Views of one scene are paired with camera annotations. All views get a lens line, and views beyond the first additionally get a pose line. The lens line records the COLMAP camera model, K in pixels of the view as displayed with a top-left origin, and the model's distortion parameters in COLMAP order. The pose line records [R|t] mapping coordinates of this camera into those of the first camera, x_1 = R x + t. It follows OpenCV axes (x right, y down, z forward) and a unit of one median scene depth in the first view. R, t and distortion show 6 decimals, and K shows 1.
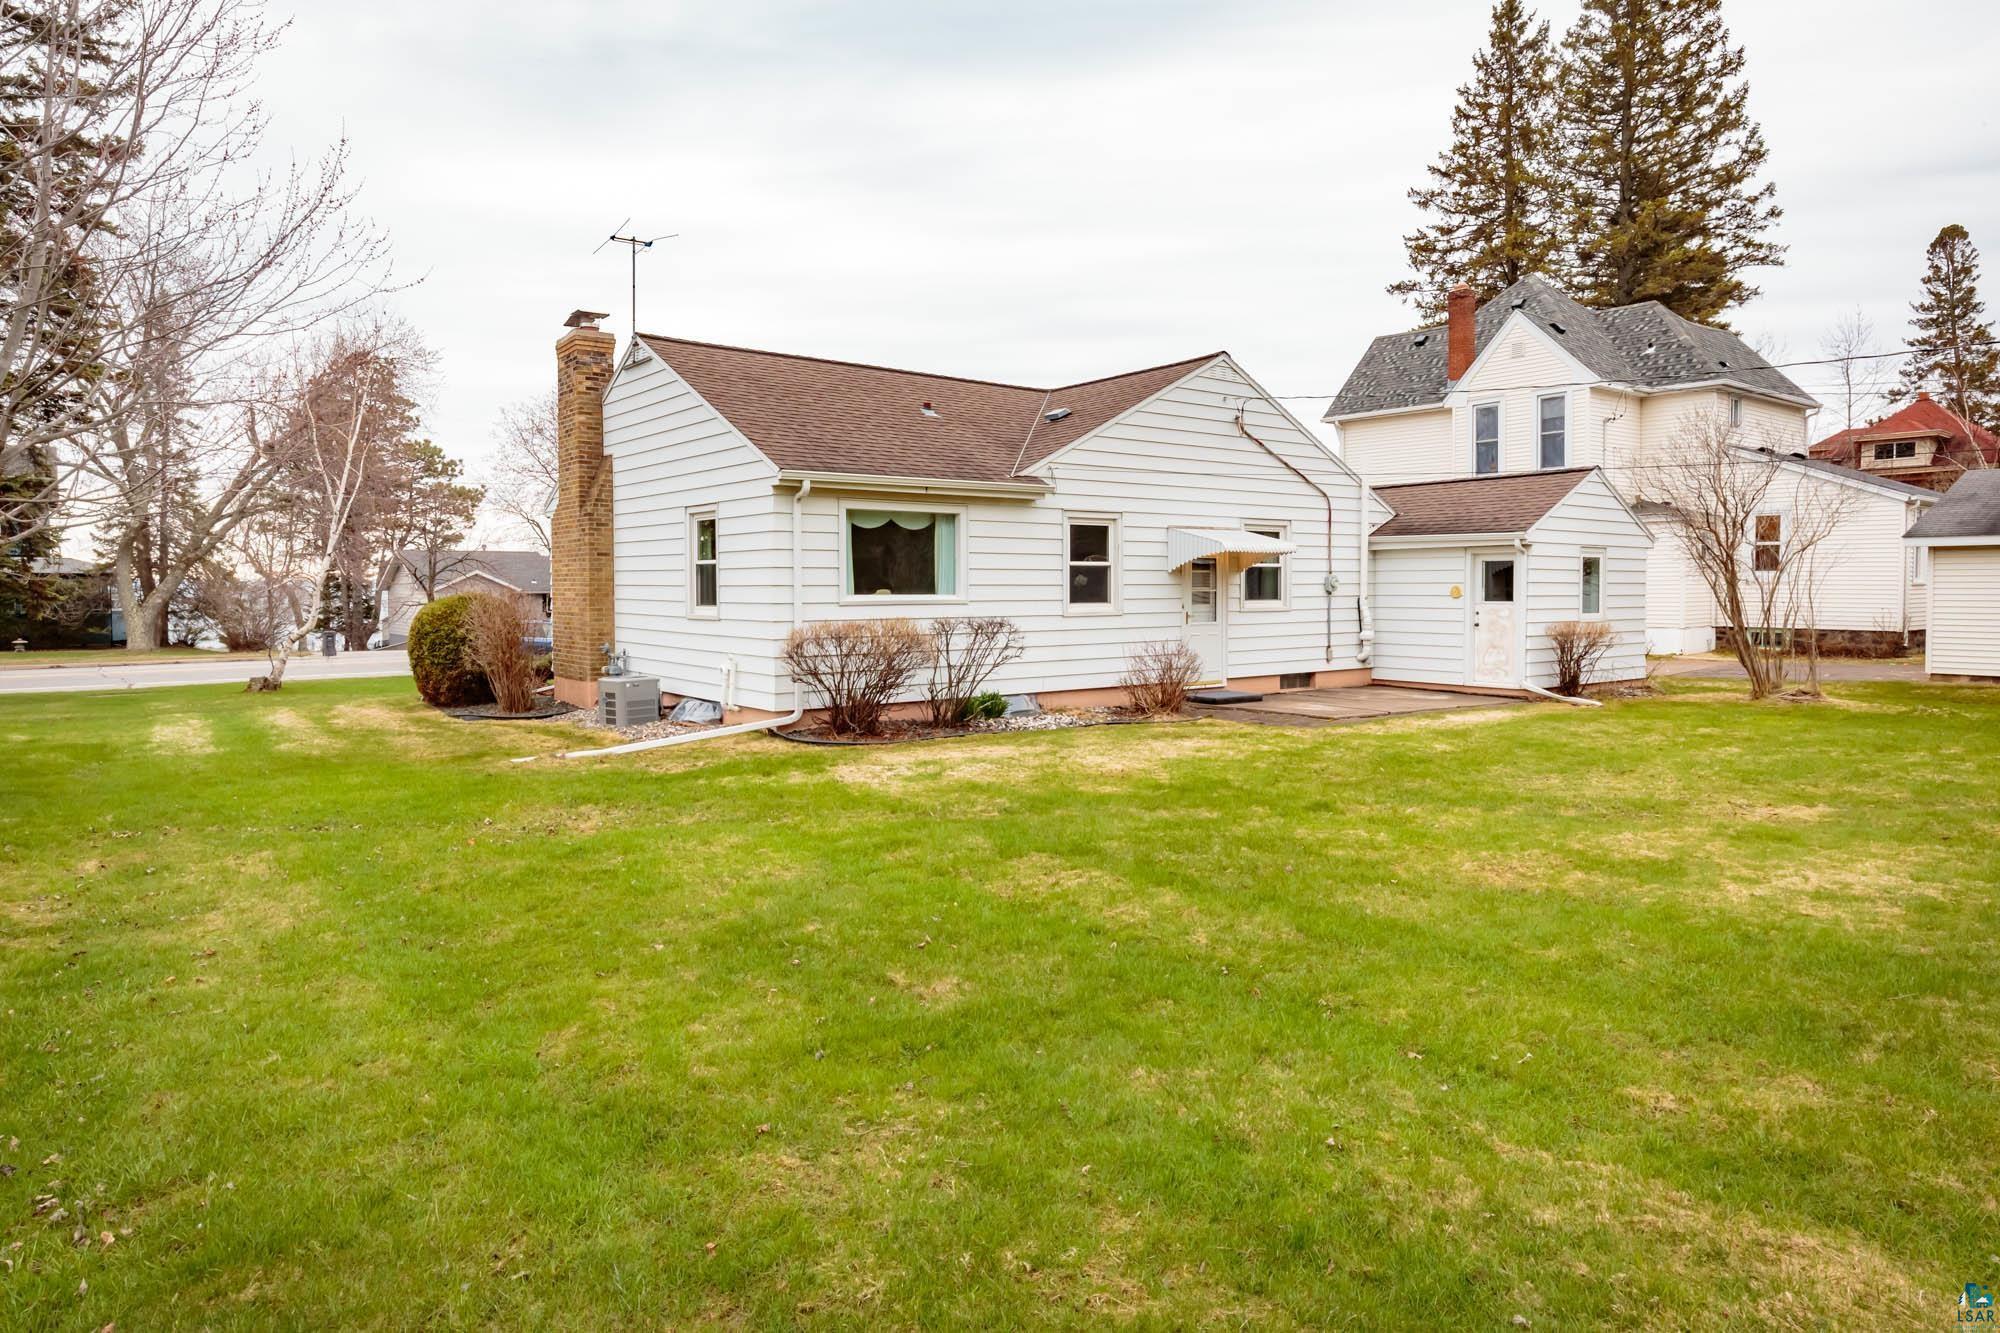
lens RADIAL K [[1187.4, 0, 1001.9], [0, 1187.4, 641.4], [0, 0, 1]] dist [-0.006482, -0.001722]
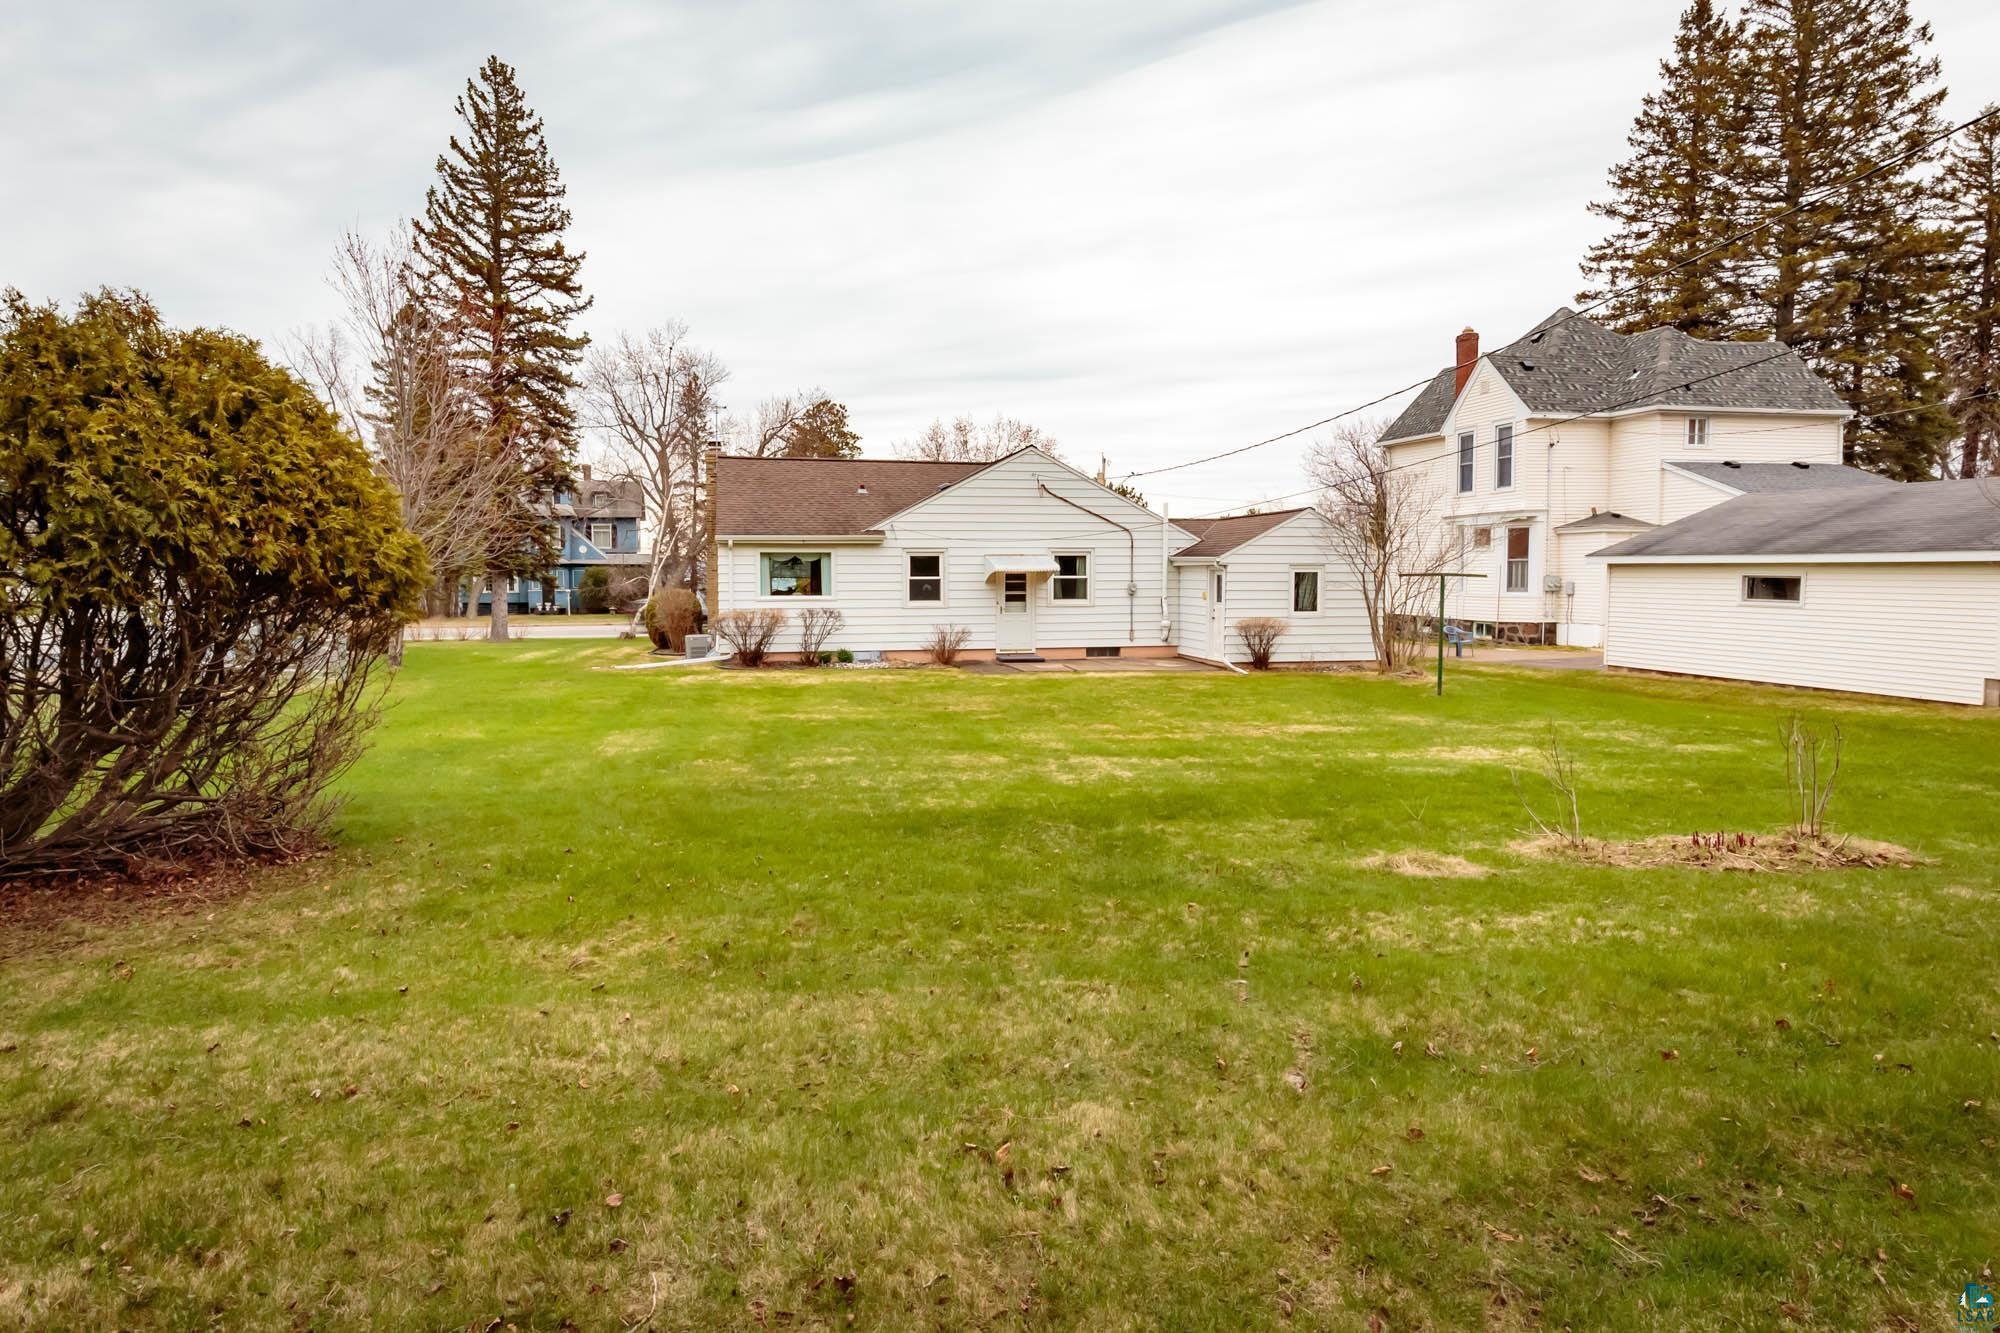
lens RADIAL K [[1173.8, 0, 1000.0], [0, 1173.8, 666.5], [0, 0, 1]] dist [0.001772, 0.000392]
pose [[0.889976, 0.043162, -0.453960, 0.879088], [-0.022986, 0.998491, 0.049872, -0.022418], [0.455427, -0.033950, 0.889625, -0.443467]]
